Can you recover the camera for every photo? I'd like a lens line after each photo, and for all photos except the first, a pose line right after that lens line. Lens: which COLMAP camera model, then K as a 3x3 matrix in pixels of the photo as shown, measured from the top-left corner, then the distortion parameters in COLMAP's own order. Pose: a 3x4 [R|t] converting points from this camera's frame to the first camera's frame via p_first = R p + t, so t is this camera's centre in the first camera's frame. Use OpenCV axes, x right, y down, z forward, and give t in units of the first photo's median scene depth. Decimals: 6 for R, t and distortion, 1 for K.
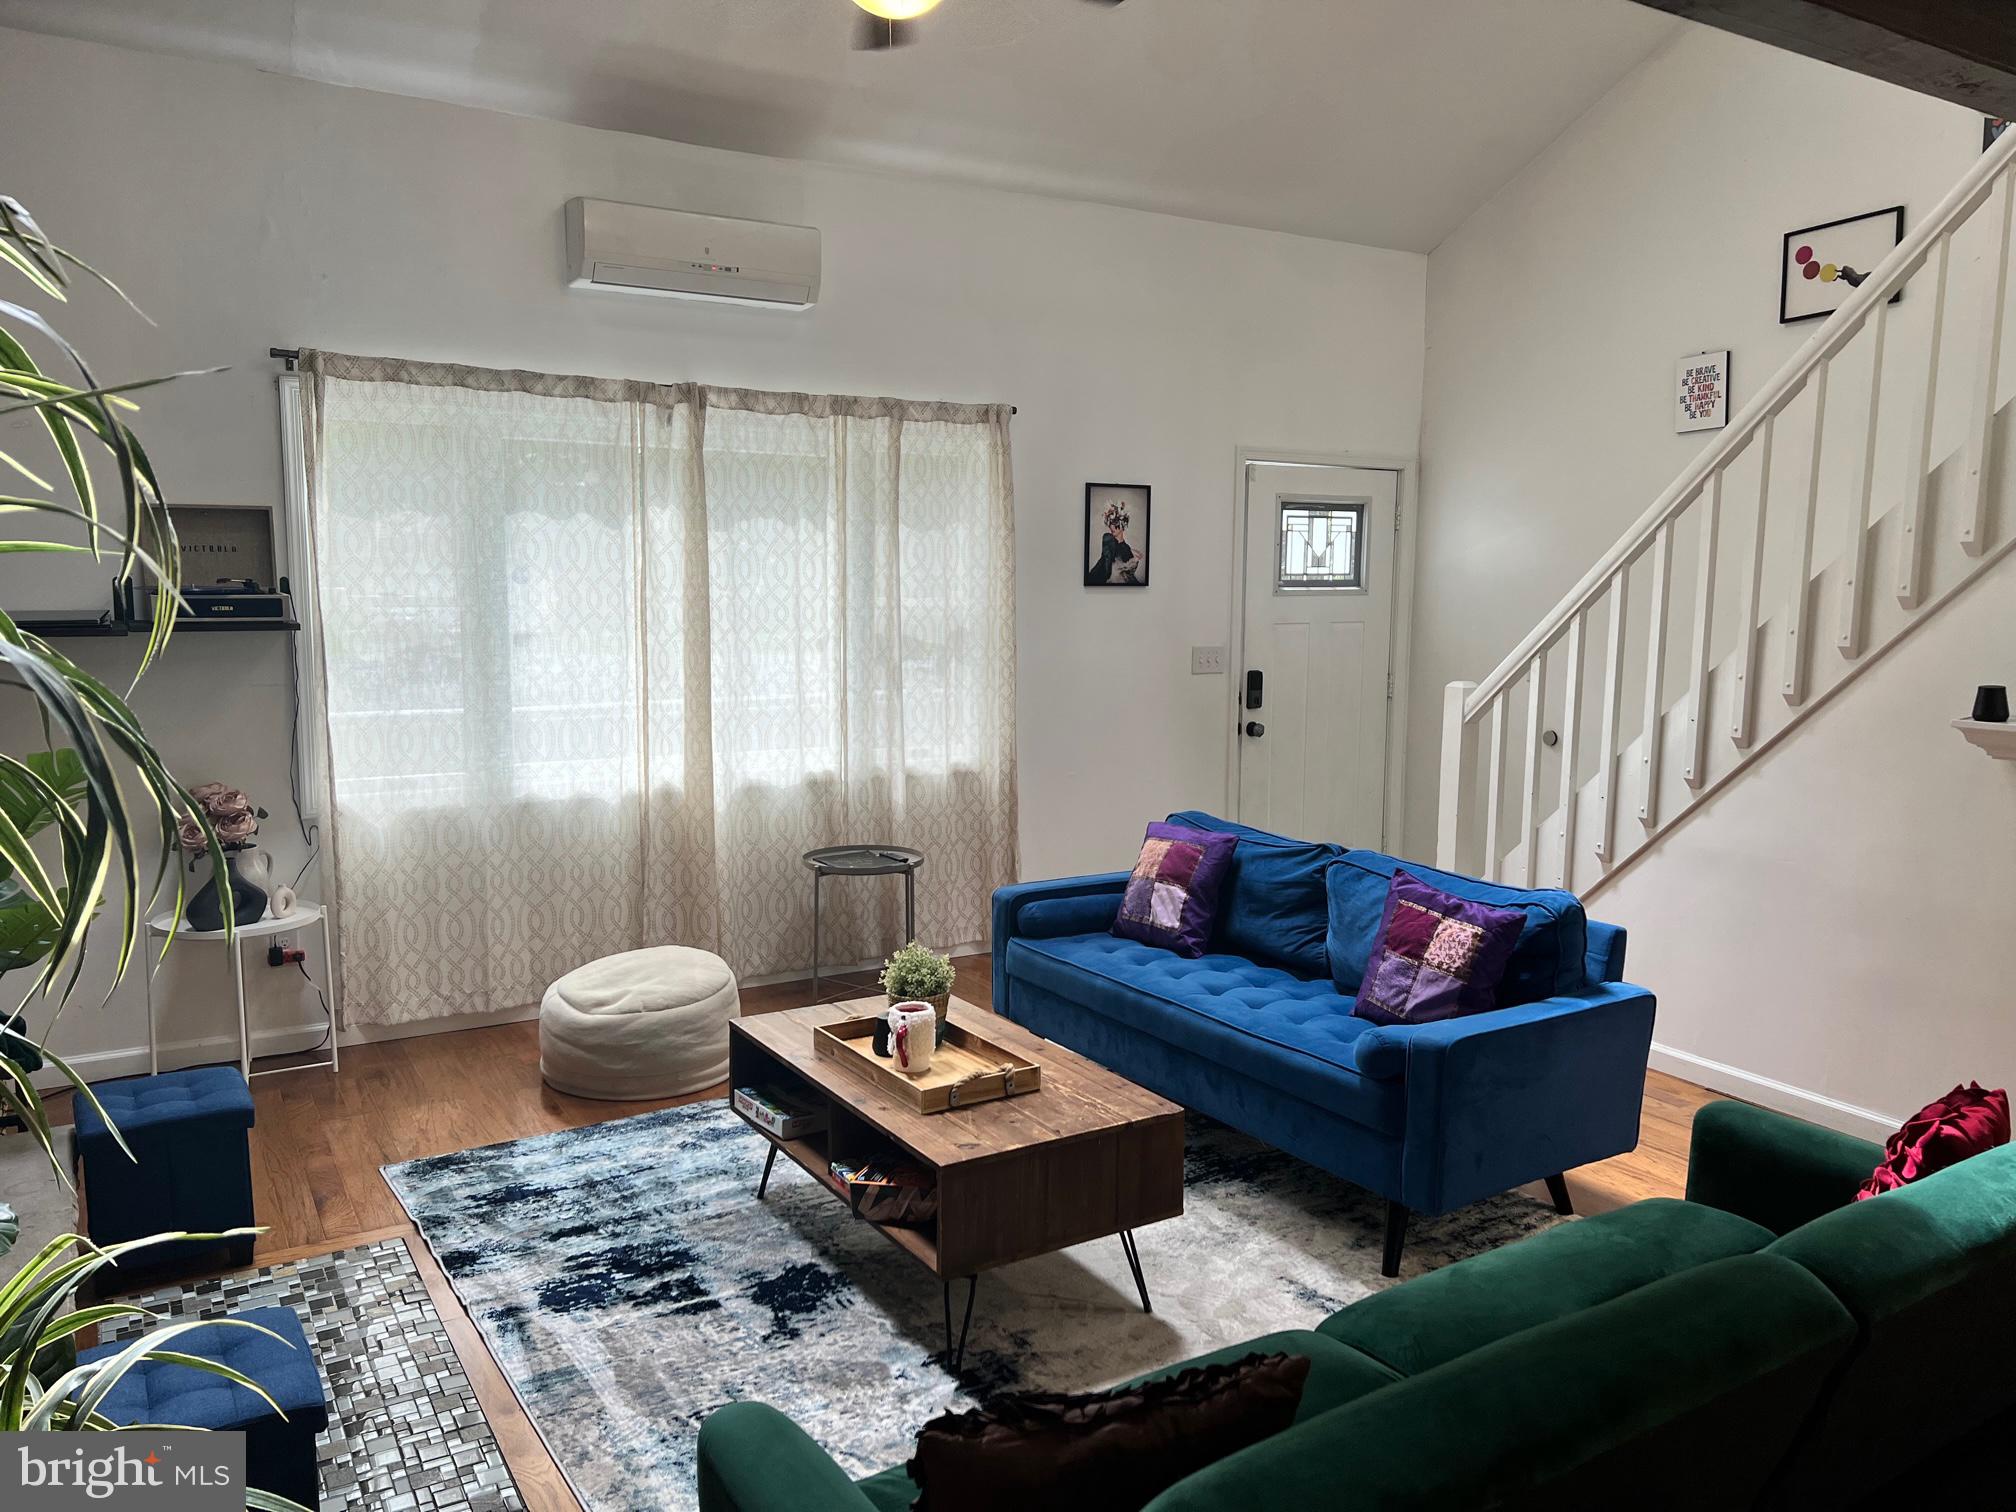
lens RADIAL K [[1507.3, 0, 999.6], [0, 1507.3, 747.2], [0, 0, 1]] dist [0.090801, -0.101577]
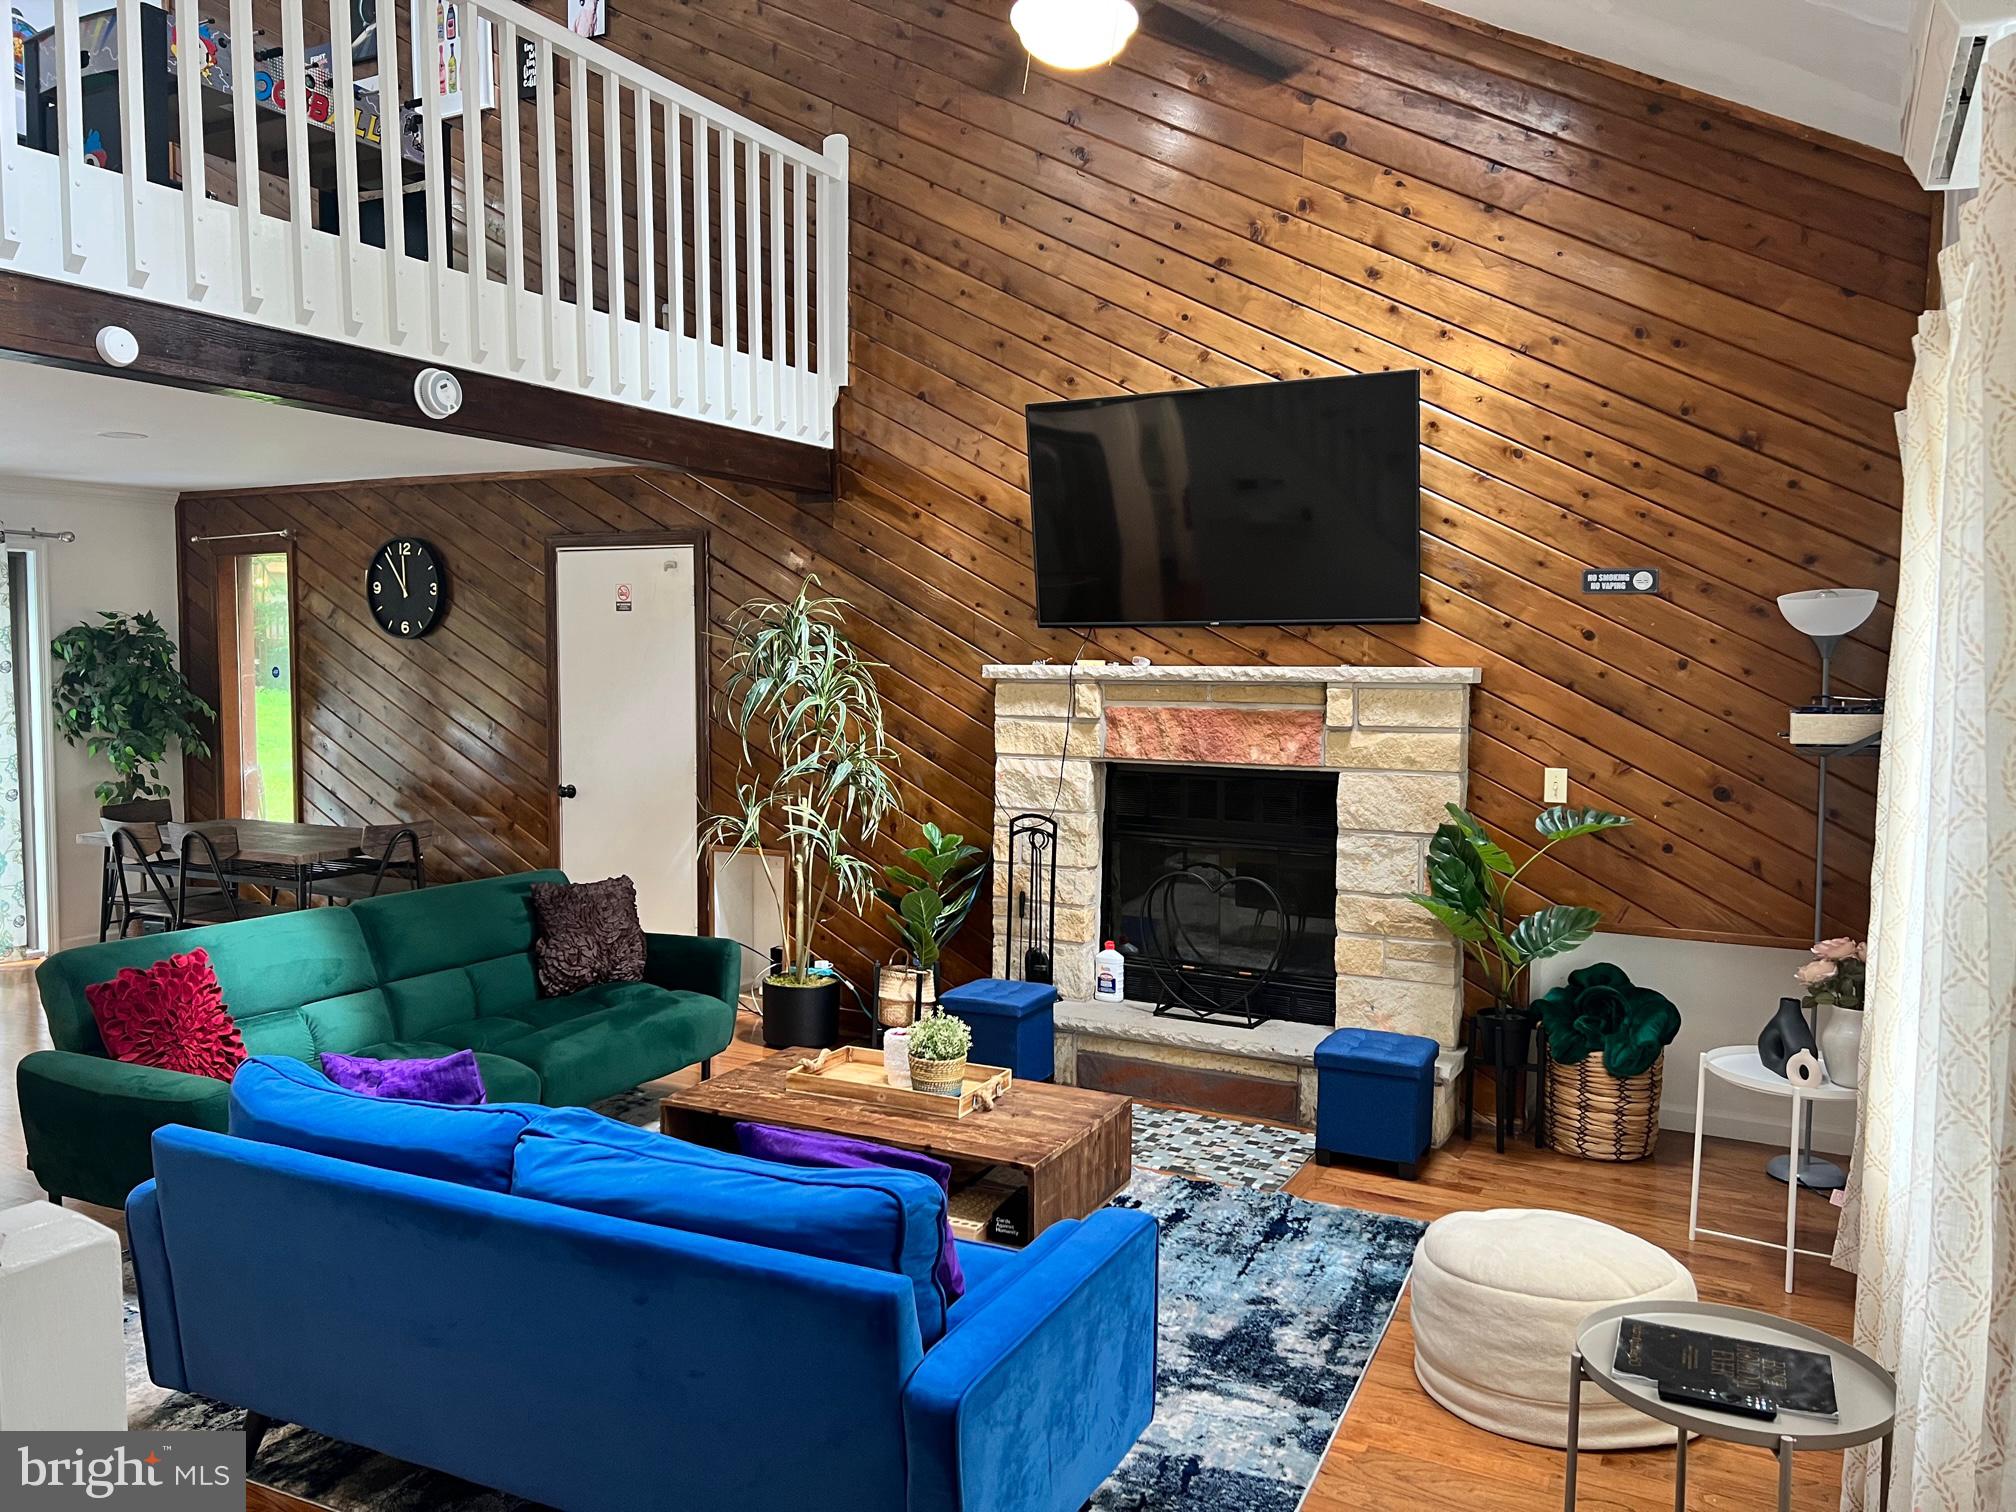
lens RADIAL K [[1507.3, 0, 999.6], [0, 1507.3, 747.2], [0, 0, 1]] dist [0.090801, -0.101577]
pose [[-0.853394, 0.014674, -0.521060, 0.430547], [-0.076619, 0.985216, 0.153231, -0.207250], [0.515605, 0.170690, -0.839652, 1.732517]]
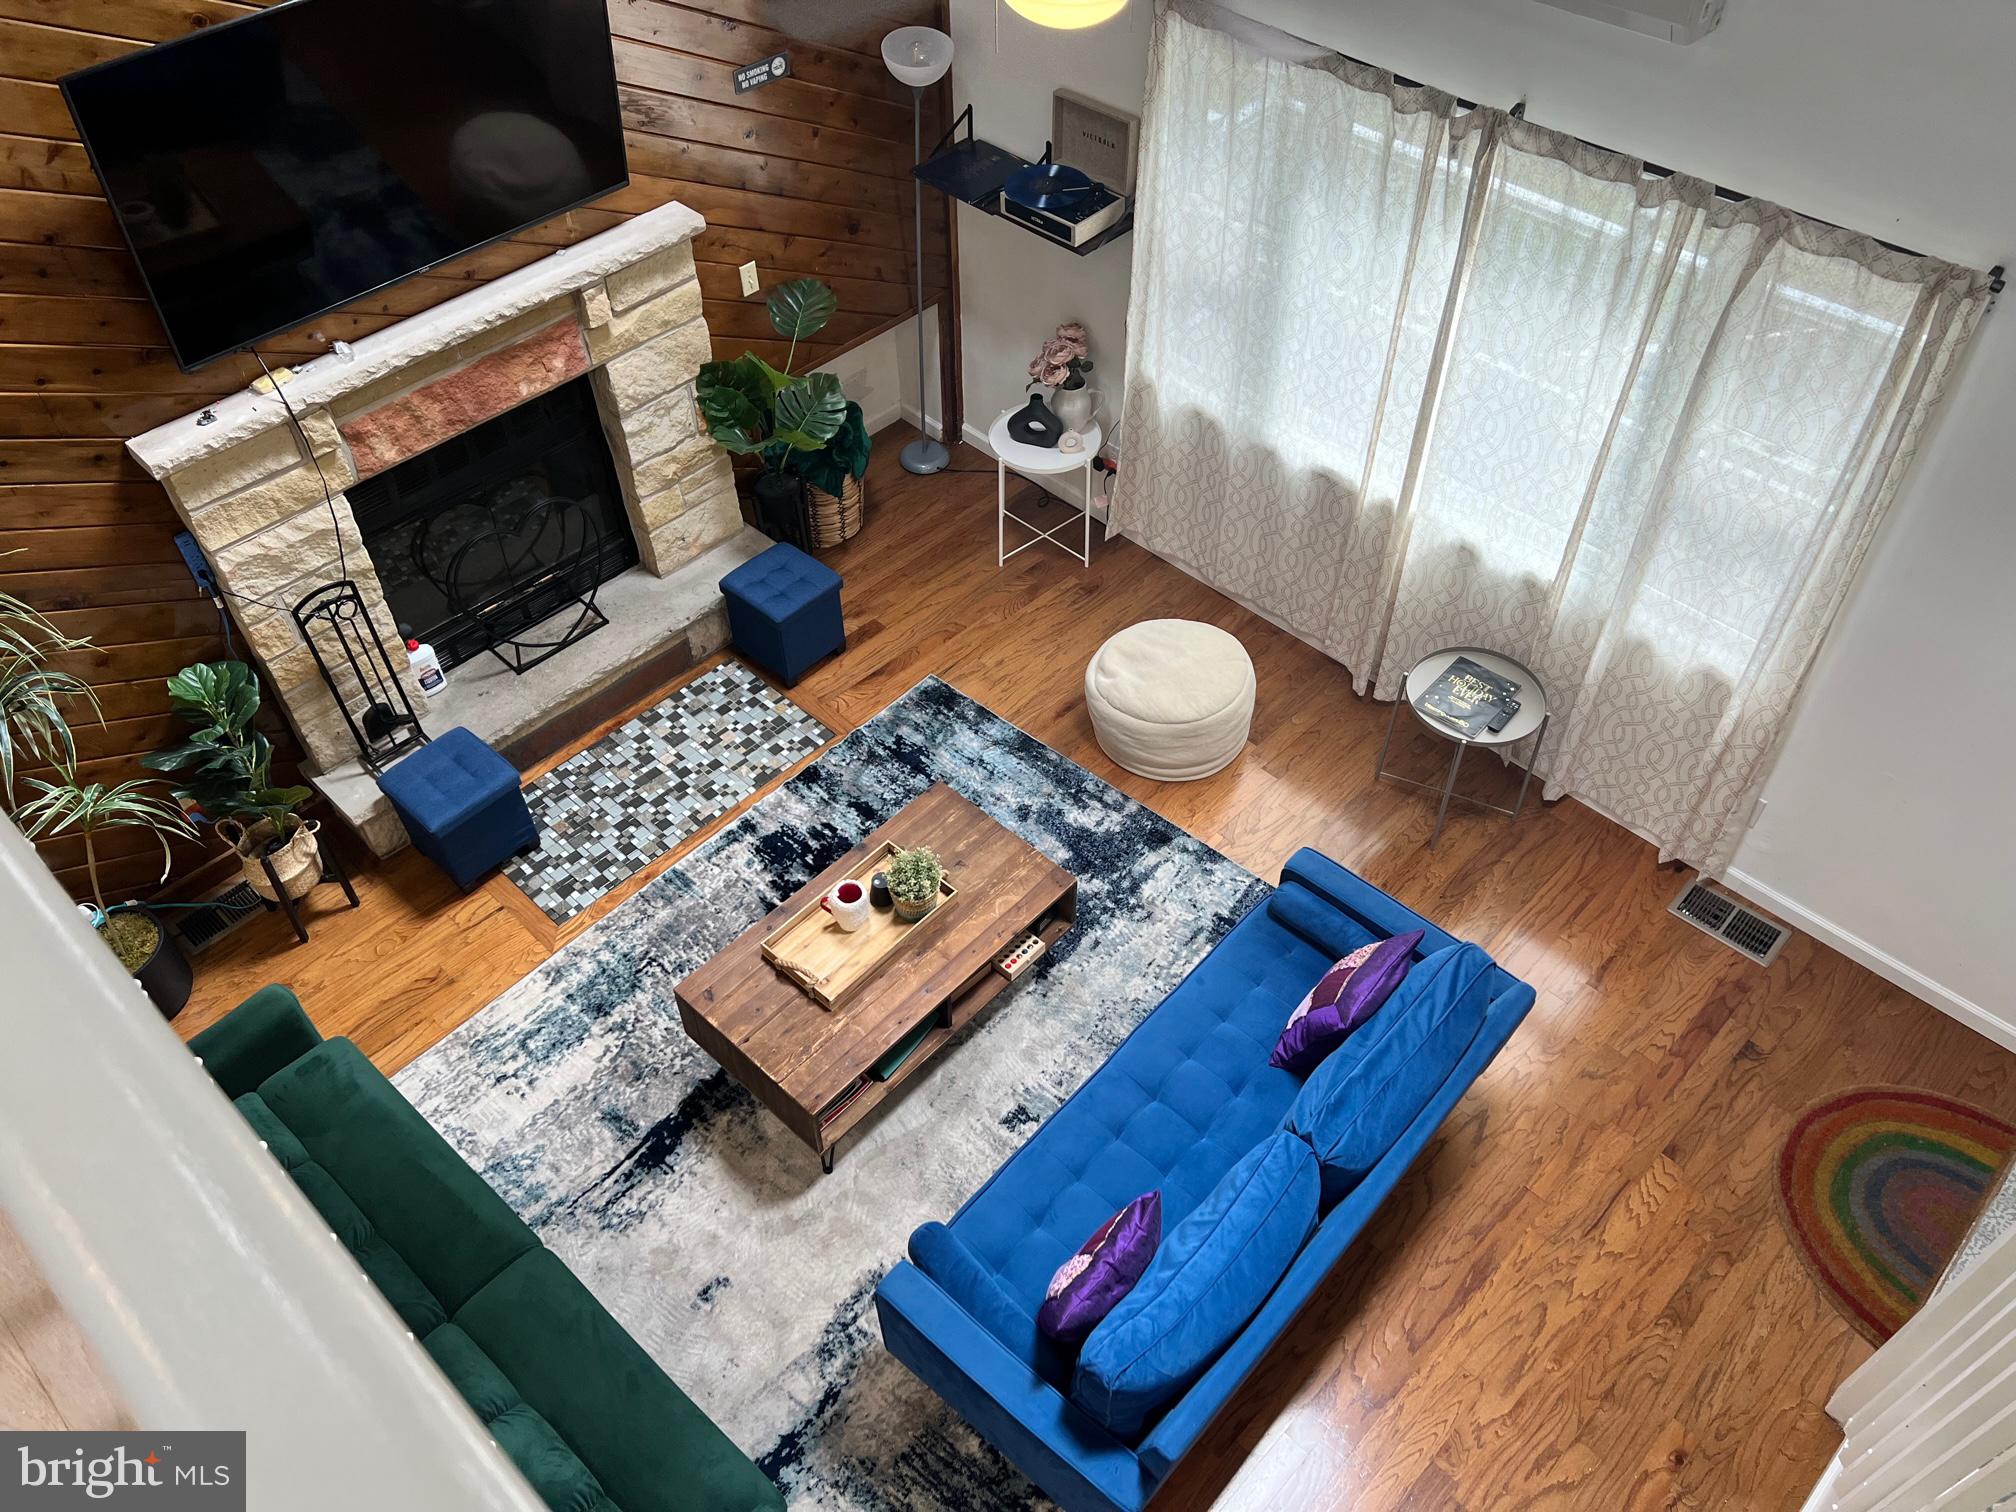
lens RADIAL K [[1506.3, 0, 1036.4], [0, 1506.3, 760.2], [0, 0, 1]] dist [0.072496, -0.103167]
pose [[0.274891, 0.704694, -0.654096, 0.647700], [-0.112203, 0.699168, 0.706098, -0.720956], [0.954906, -0.120708, 0.271264, 0.706731]]
